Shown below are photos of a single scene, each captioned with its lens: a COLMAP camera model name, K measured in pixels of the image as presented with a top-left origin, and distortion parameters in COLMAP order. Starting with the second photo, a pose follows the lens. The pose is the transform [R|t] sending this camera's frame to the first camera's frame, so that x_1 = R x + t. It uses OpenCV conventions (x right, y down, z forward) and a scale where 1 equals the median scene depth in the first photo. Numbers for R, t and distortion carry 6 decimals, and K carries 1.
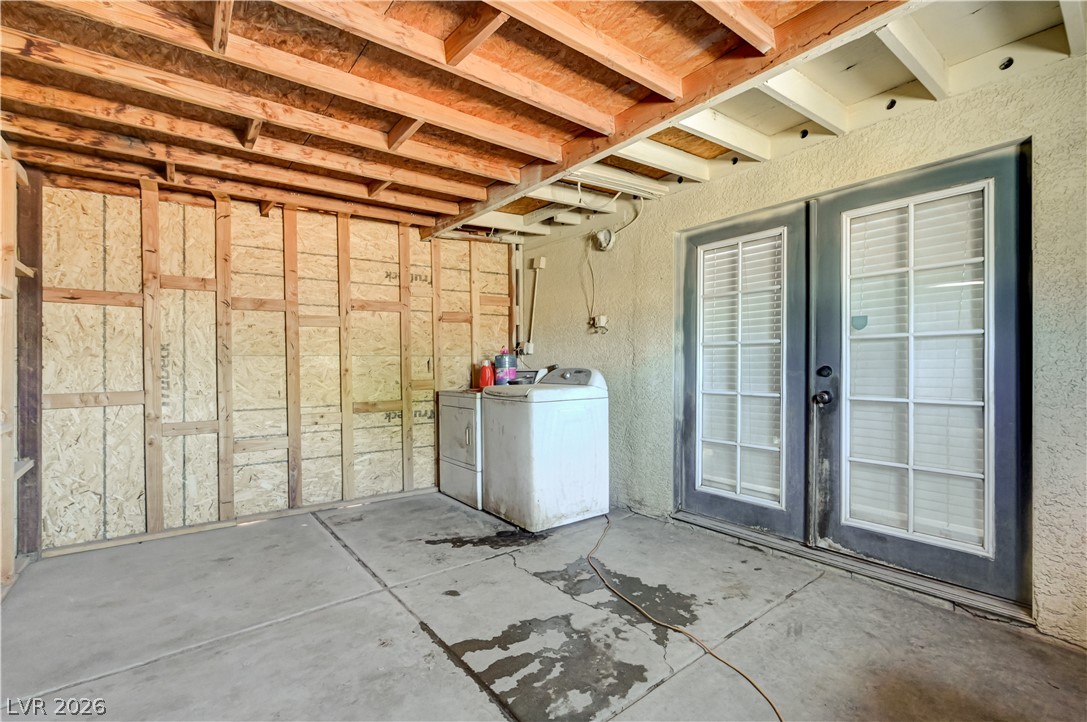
lens RADIAL K [[475.3, 0, 548.5], [0, 475.3, 363.4], [0, 0, 1]] dist [0.000129, 0.000003]
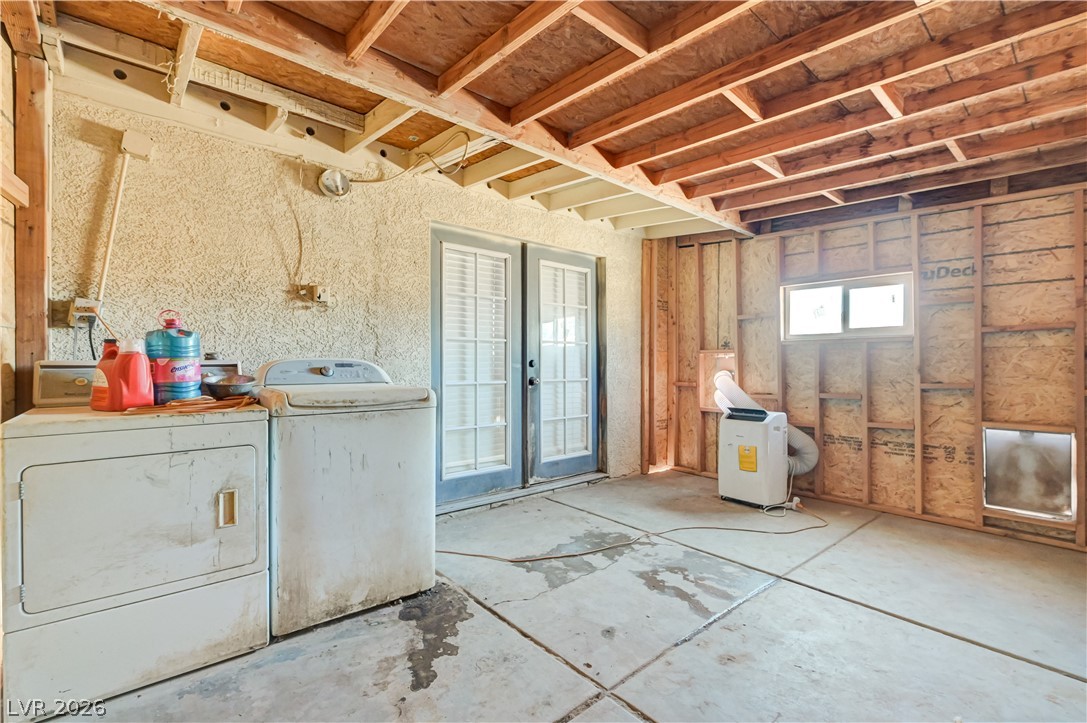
lens RADIAL K [[494.9, 0, 543.5], [0, 494.9, 361.5], [0, 0, 1]] dist [-0.002248, -0.000121]
pose [[-0.048858, 0.005102, 0.998793, -0.968282], [-0.010480, 0.999929, -0.005620, 0.018778], [-0.998751, -0.010742, -0.048801, 1.064910]]
